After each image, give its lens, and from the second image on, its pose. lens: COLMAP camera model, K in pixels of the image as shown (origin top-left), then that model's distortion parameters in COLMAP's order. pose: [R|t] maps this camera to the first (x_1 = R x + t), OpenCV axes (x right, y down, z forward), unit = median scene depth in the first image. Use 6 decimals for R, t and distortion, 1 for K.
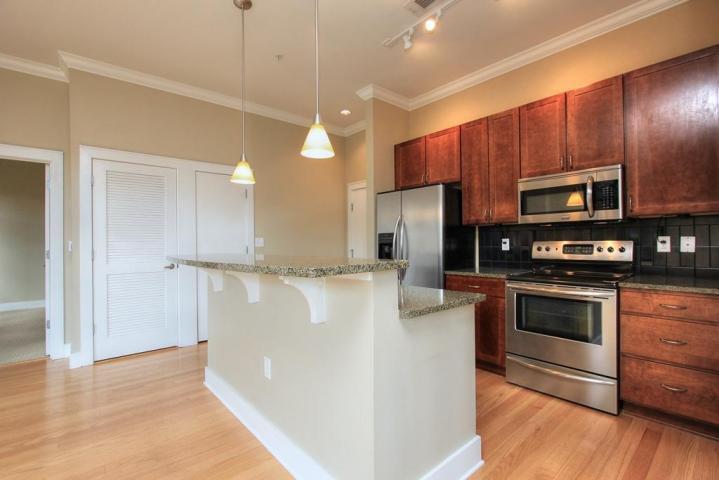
lens RADIAL K [[330.4, 0, 359.3], [0, 330.4, 239.4], [0, 0, 1]] dist [-0.018531, 0.003109]
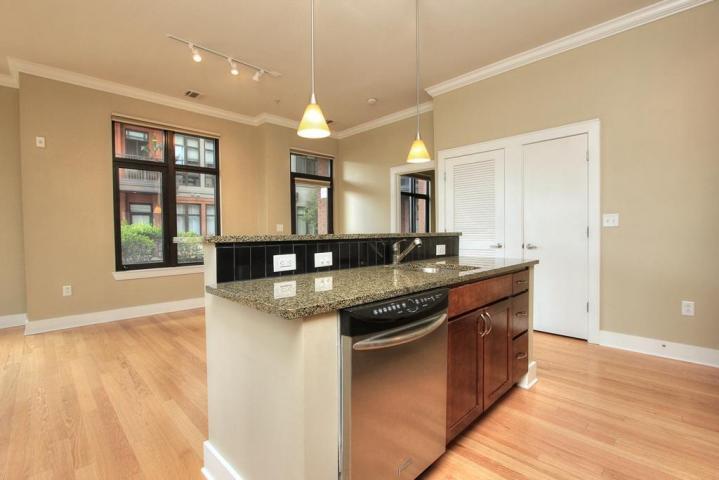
lens RADIAL K [[330.4, 0, 359.5], [0, 330.4, 240.6], [0, 0, 1]] dist [-0.018531, 0.003109]
pose [[0.063457, 0.037408, -0.997283, 0.474832], [0.020516, 0.999037, 0.038779, 0.018272], [0.997774, -0.022921, 0.062629, 0.558452]]
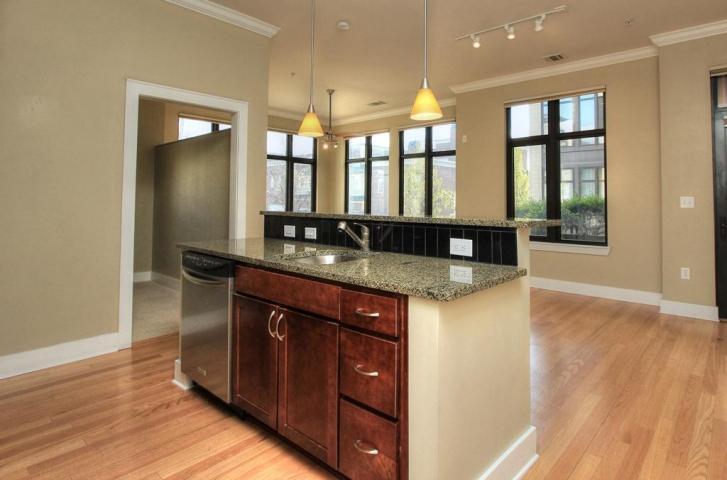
lens RADIAL K [[404.5, 0, 398.8], [0, 404.5, 185.2], [0, 0, 1]] dist [-0.023894, 0.002953]
pose [[-0.988358, -0.001382, -0.152141, -0.115778], [0.005884, 0.998863, -0.047300, 0.011441], [0.152033, -0.047645, -0.987226, 1.372137]]
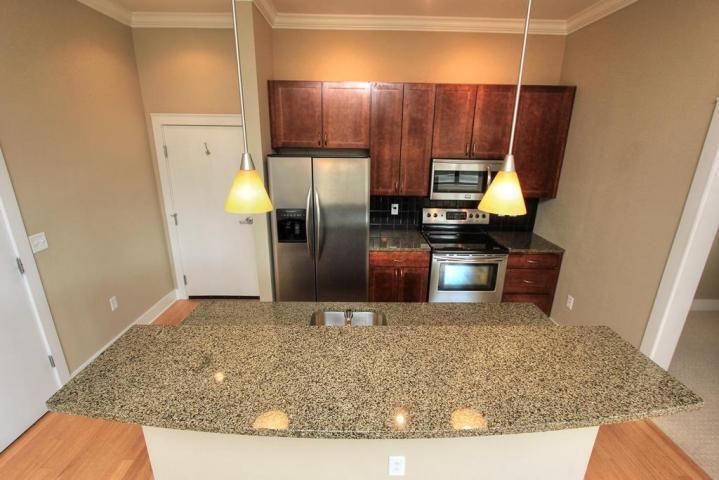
lens RADIAL K [[330.4, 0, 359.9], [0, 330.4, 241.8], [0, 0, 1]] dist [-0.018531, 0.003109]
pose [[0.645119, -0.212028, 0.734075, -0.465517], [-0.028184, 0.953471, 0.300166, -0.211373], [-0.763562, -0.214331, 0.609126, 0.403296]]
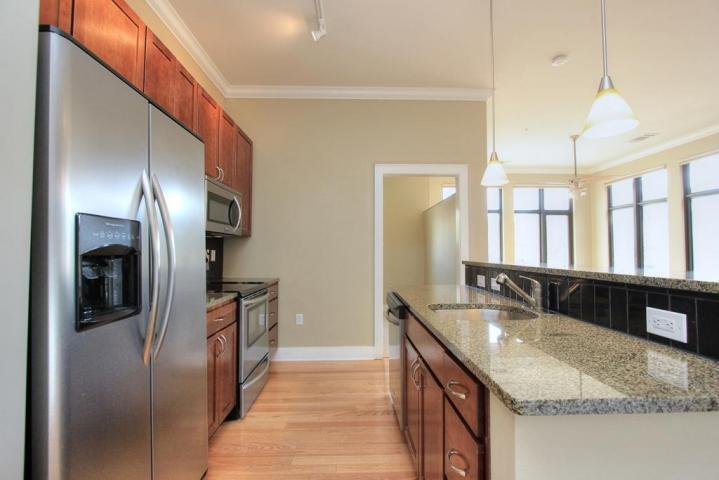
lens RADIAL K [[330.4, 0, 357.0], [0, 330.4, 239.9], [0, 0, 1]] dist [-0.018531, 0.003109]
pose [[-0.769327, 0.032512, 0.638028, -0.266484], [0.001364, 0.998785, -0.049251, 0.013412], [-0.638854, -0.037020, -0.768437, 1.206956]]
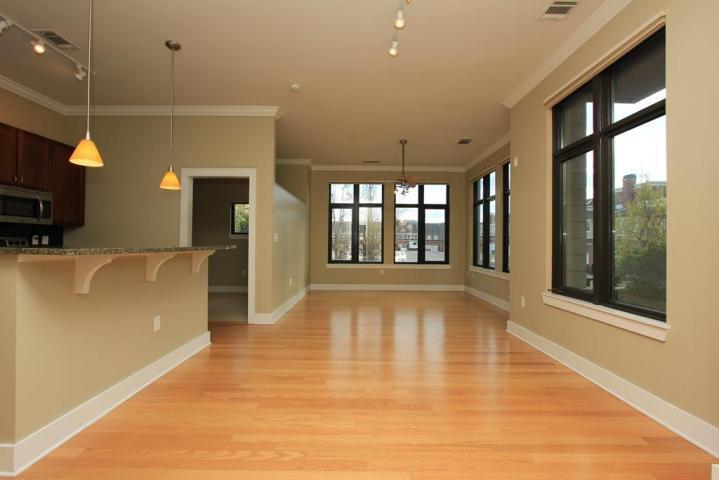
lens RADIAL K [[330.4, 0, 359.4], [0, 330.4, 240.8], [0, 0, 1]] dist [-0.018531, 0.003109]
pose [[-0.754412, 0.009162, 0.656337, -1.080413], [-0.007288, 0.999724, -0.022333, 0.033196], [-0.656360, -0.021631, -0.754137, 0.864772]]
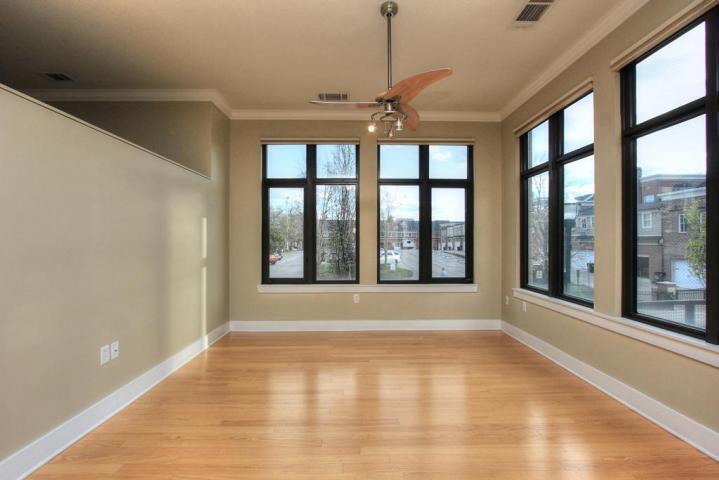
lens RADIAL K [[330.4, 0, 358.5], [0, 330.4, 239.9], [0, 0, 1]] dist [-0.018531, 0.003109]
pose [[-0.765712, 0.013534, 0.643041, -0.506192], [0.000743, 0.999797, -0.020157, -0.008283], [-0.643183, -0.014957, -0.765567, -0.027558]]
